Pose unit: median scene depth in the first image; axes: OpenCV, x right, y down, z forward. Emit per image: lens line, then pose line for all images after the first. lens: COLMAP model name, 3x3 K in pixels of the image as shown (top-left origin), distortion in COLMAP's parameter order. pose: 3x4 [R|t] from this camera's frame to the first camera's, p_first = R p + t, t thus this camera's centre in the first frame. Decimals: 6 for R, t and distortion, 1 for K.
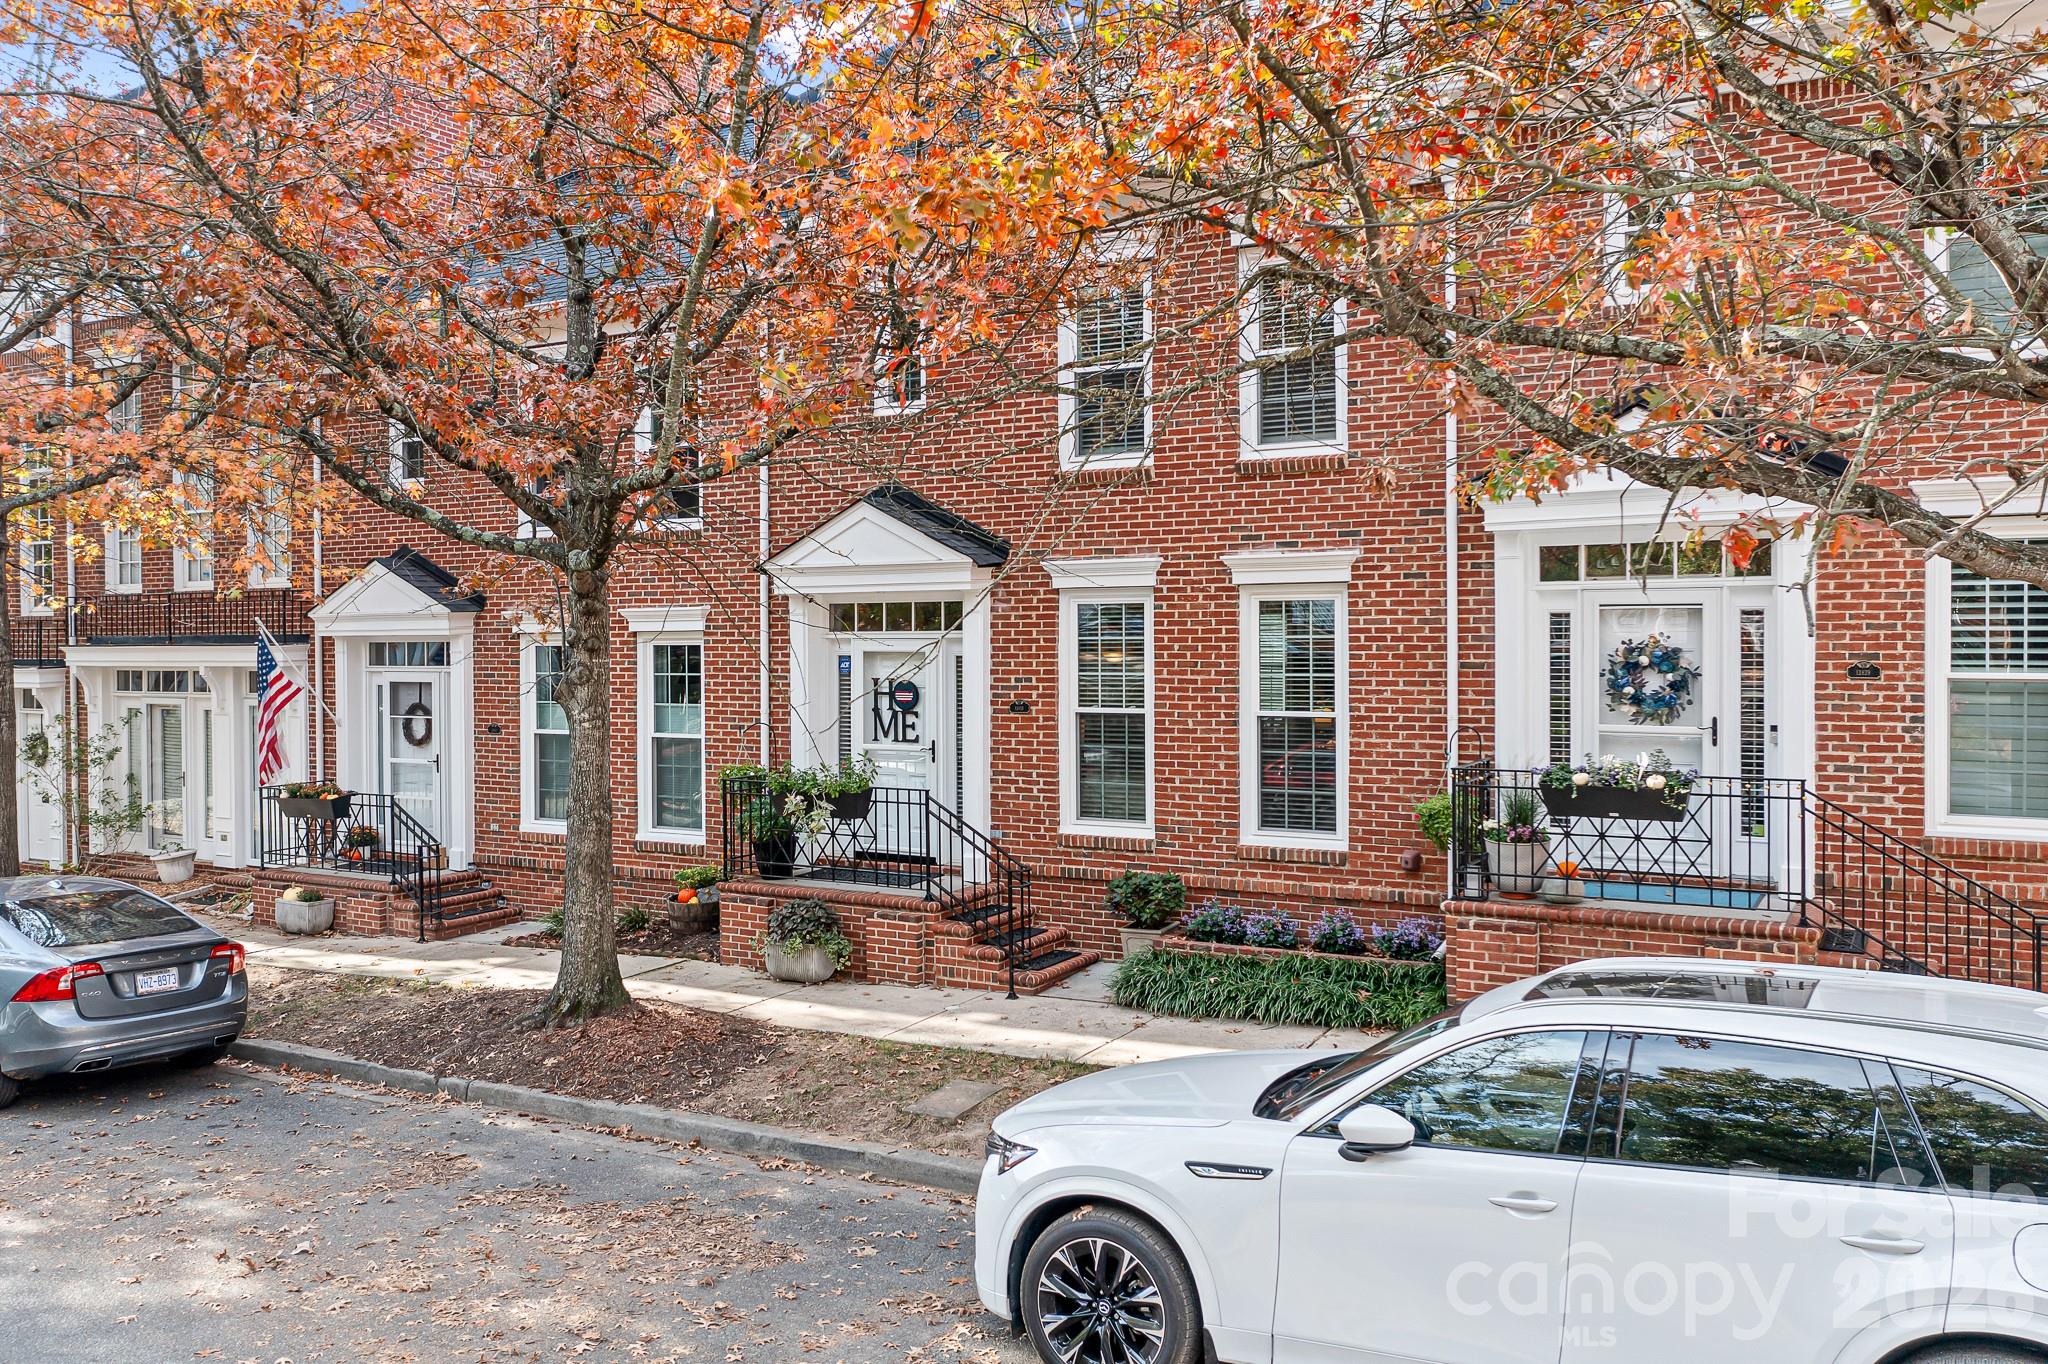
lens RADIAL K [[1644.0, 0, 1024.0], [0, 1644.0, 682.0], [0, 0, 1]] dist [-0.008901, 0.001037]
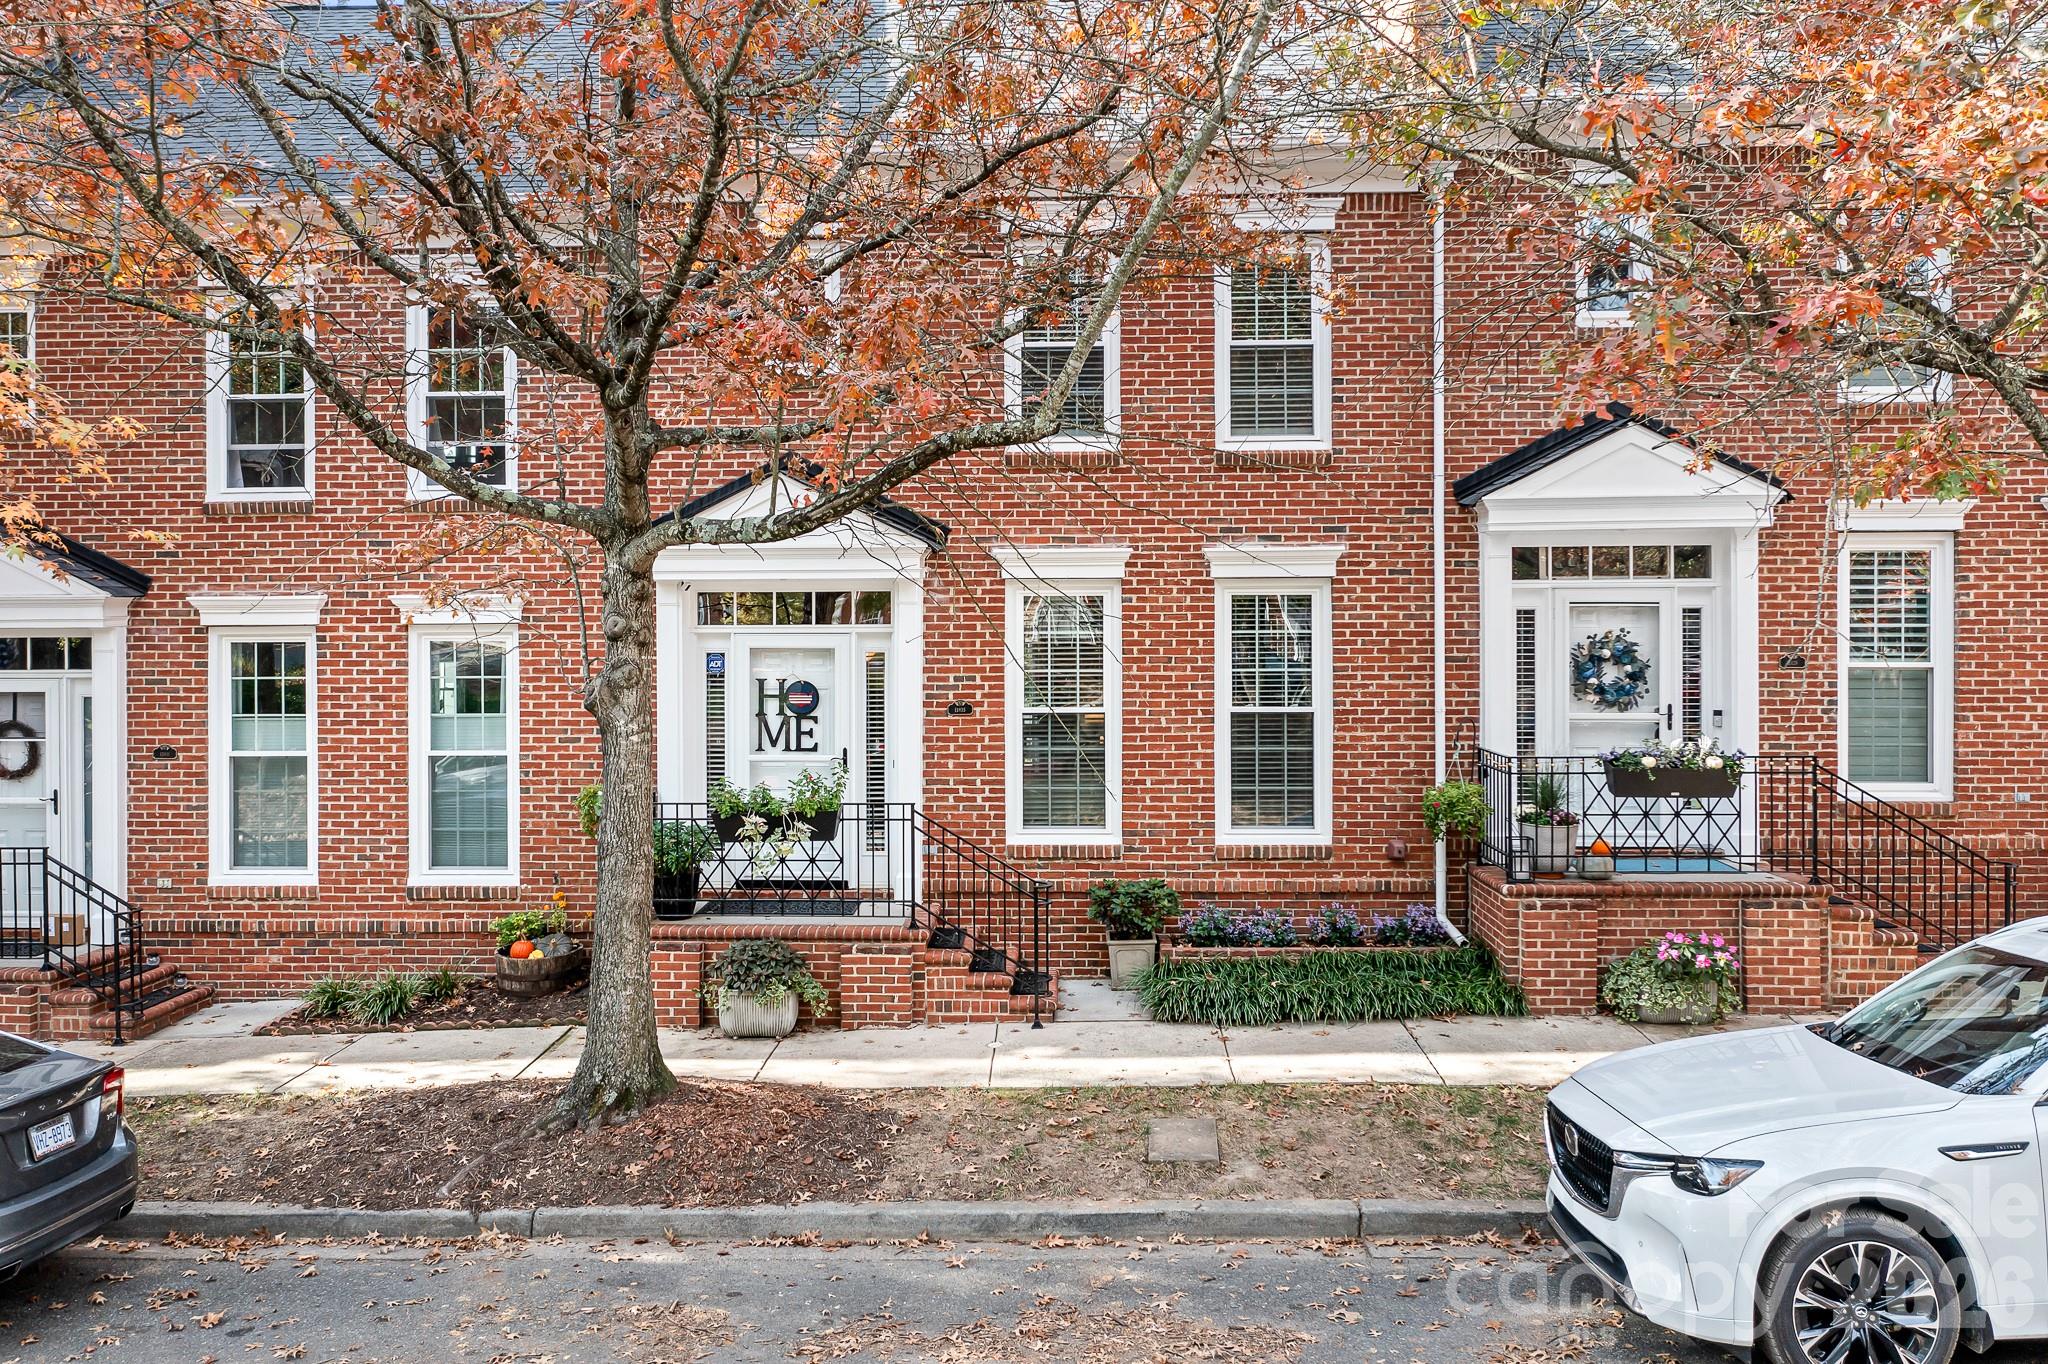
lens RADIAL K [[1656.6, 0, 1024.0], [0, 1656.6, 682.0], [0, 0, 1]] dist [-0.003010, -0.008171]
pose [[0.881247, -0.010685, 0.472535, -0.443782], [0.011741, 0.999931, 0.000716, 0.000405], [-0.472510, 0.004917, 0.881312, 0.192593]]
